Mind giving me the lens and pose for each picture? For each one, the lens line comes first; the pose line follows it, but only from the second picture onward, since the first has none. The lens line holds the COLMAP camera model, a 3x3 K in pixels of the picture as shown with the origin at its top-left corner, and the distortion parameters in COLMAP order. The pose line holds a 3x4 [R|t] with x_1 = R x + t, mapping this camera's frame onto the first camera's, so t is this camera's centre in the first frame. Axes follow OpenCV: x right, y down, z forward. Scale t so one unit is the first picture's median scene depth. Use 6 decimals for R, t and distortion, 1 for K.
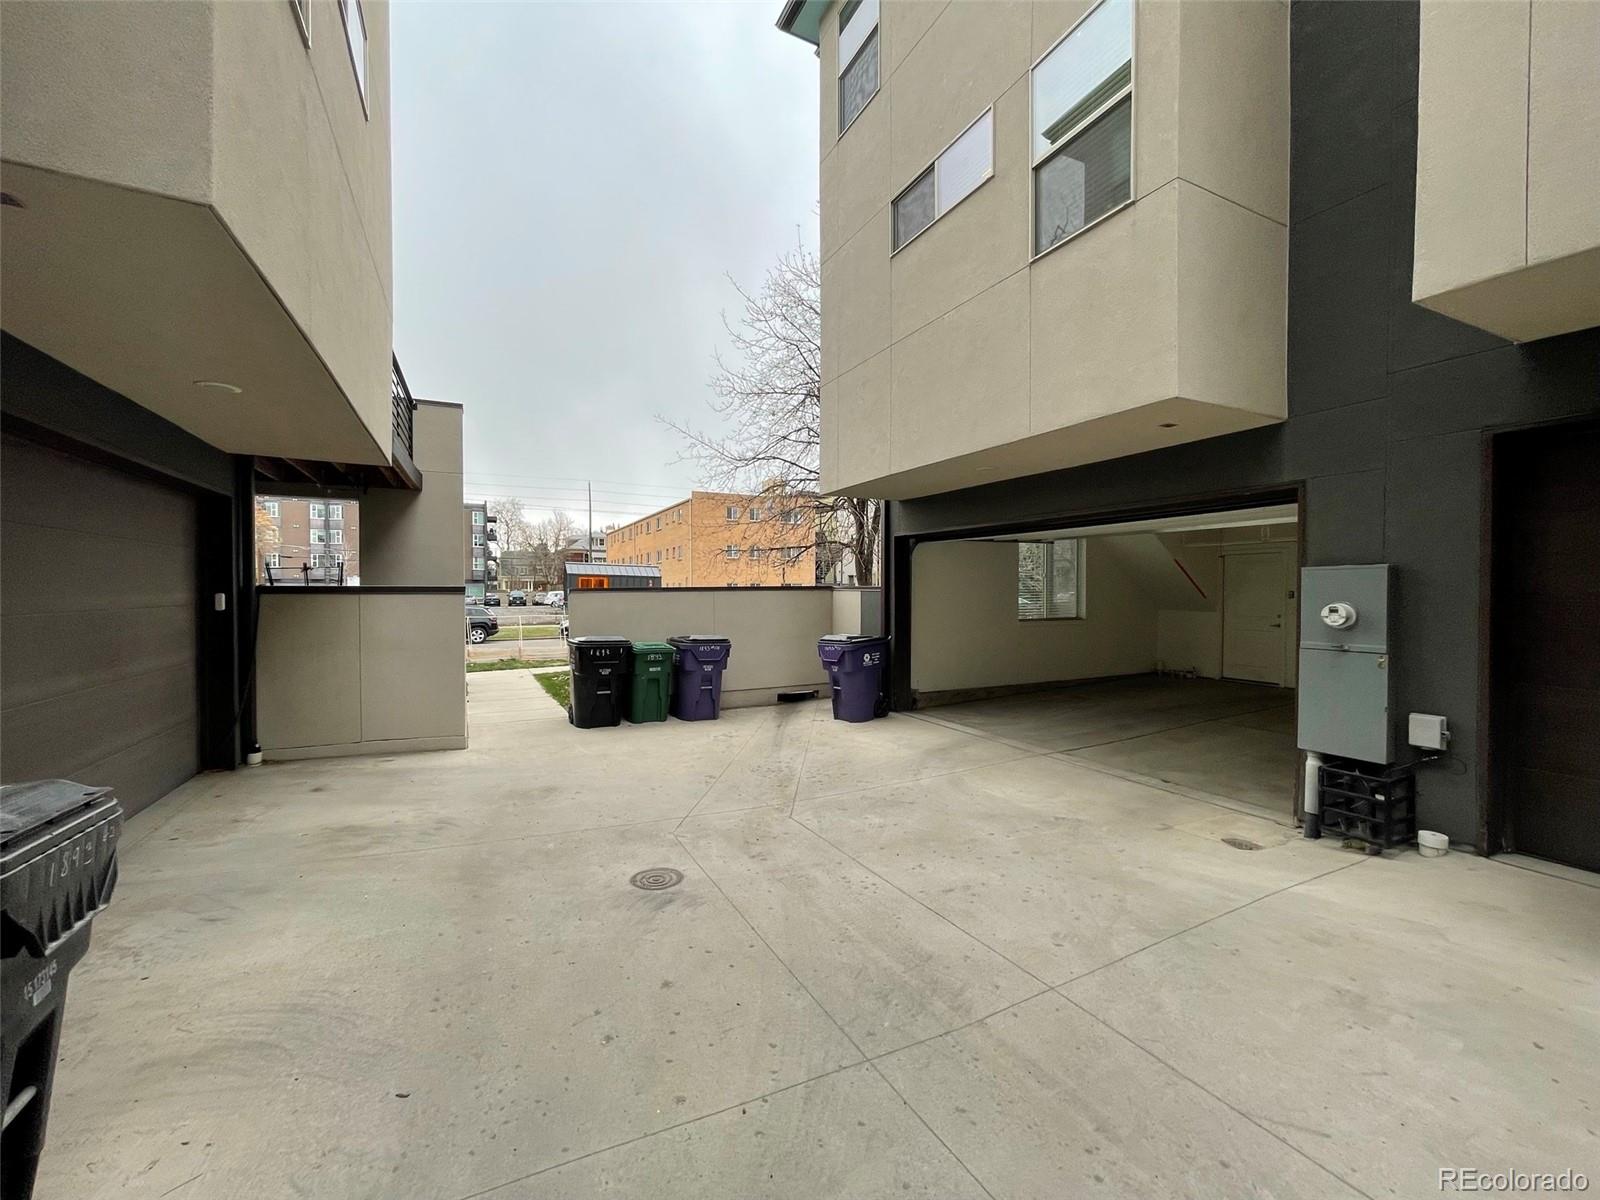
lens RADIAL K [[644.6, 0, 797.3], [0, 644.6, 602.0], [0, 0, 1]] dist [0.008608, -0.000640]
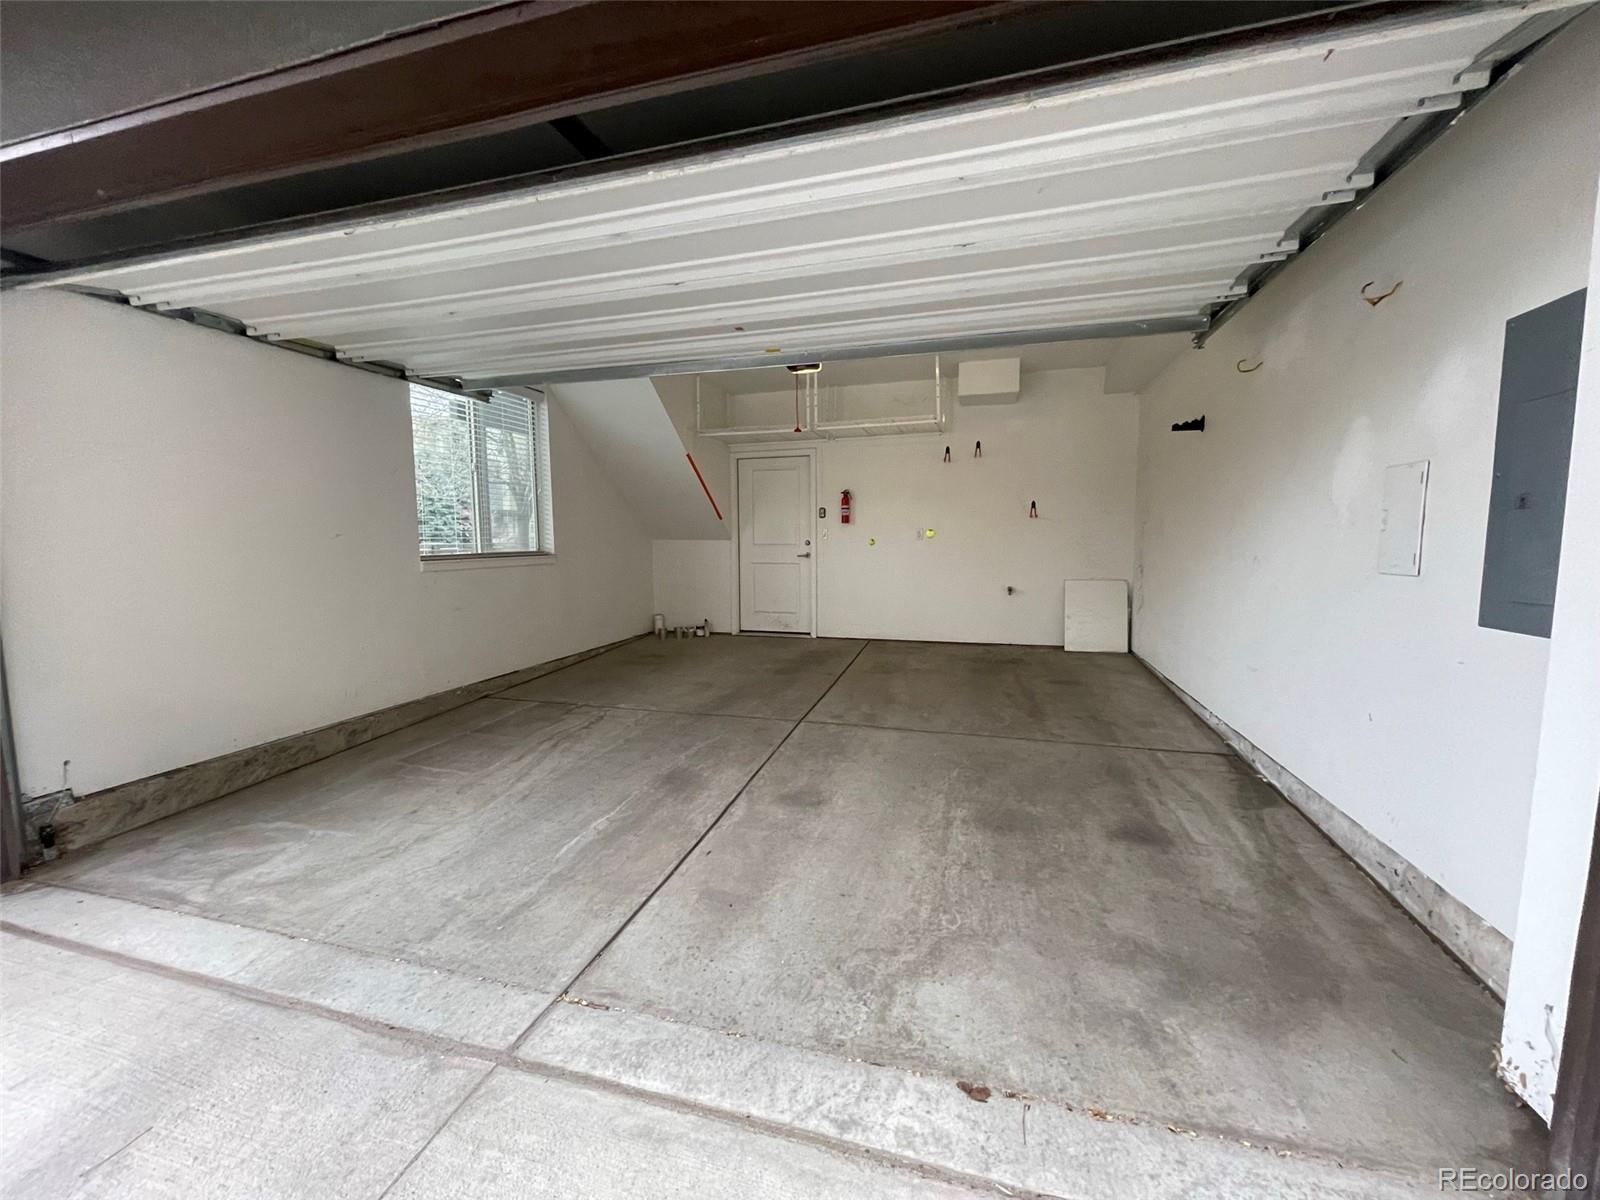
lens RADIAL K [[644.6, 0, 797.3], [0, 644.6, 605.0], [0, 0, 1]] dist [0.008608, -0.000640]
pose [[0.675955, -0.081569, 0.732415, 0.177807], [0.018809, 0.995441, 0.093503, 0.021968], [-0.736703, -0.049428, 0.674408, 0.473701]]
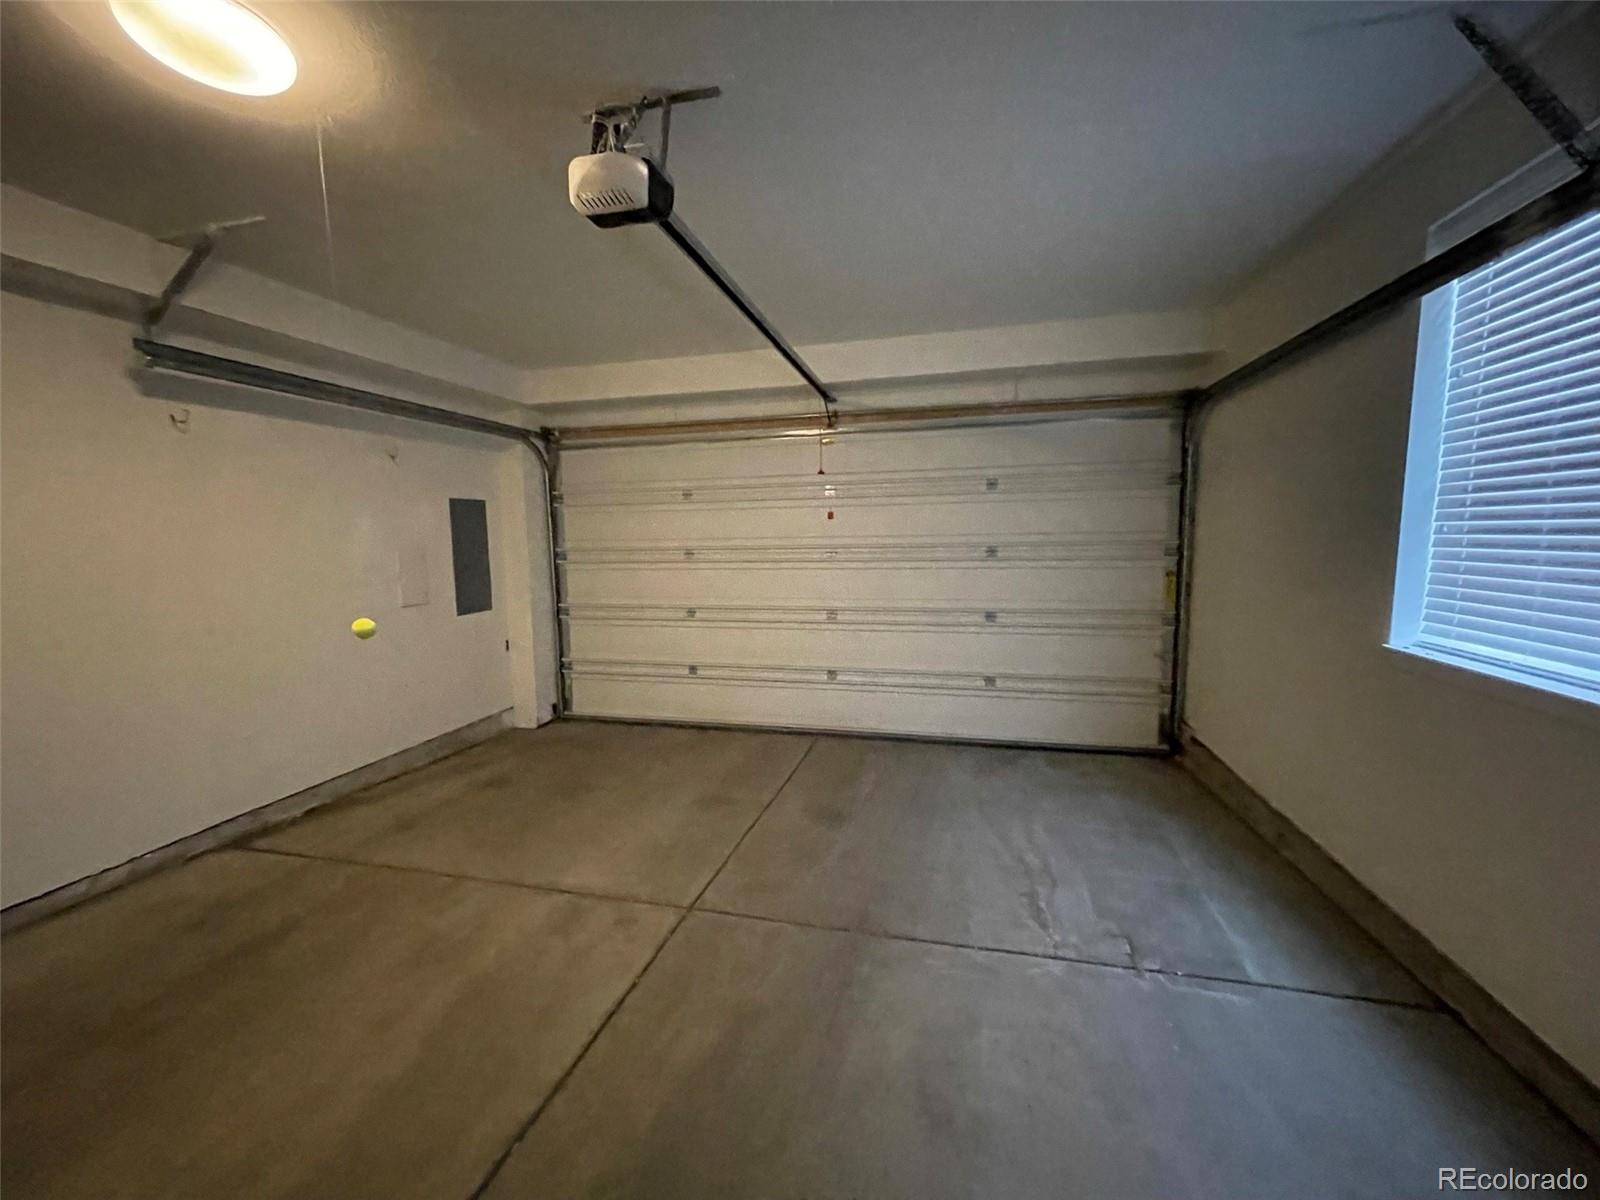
lens RADIAL K [[644.6, 0, 800.2], [0, 644.6, 601.5], [0, 0, 1]] dist [0.008608, -0.000640]
pose [[-0.645764, 0.094764, -0.757634, 0.671056], [0.005967, 0.992864, 0.119101, -0.018399], [0.763514, 0.072390, -0.641721, 0.977556]]
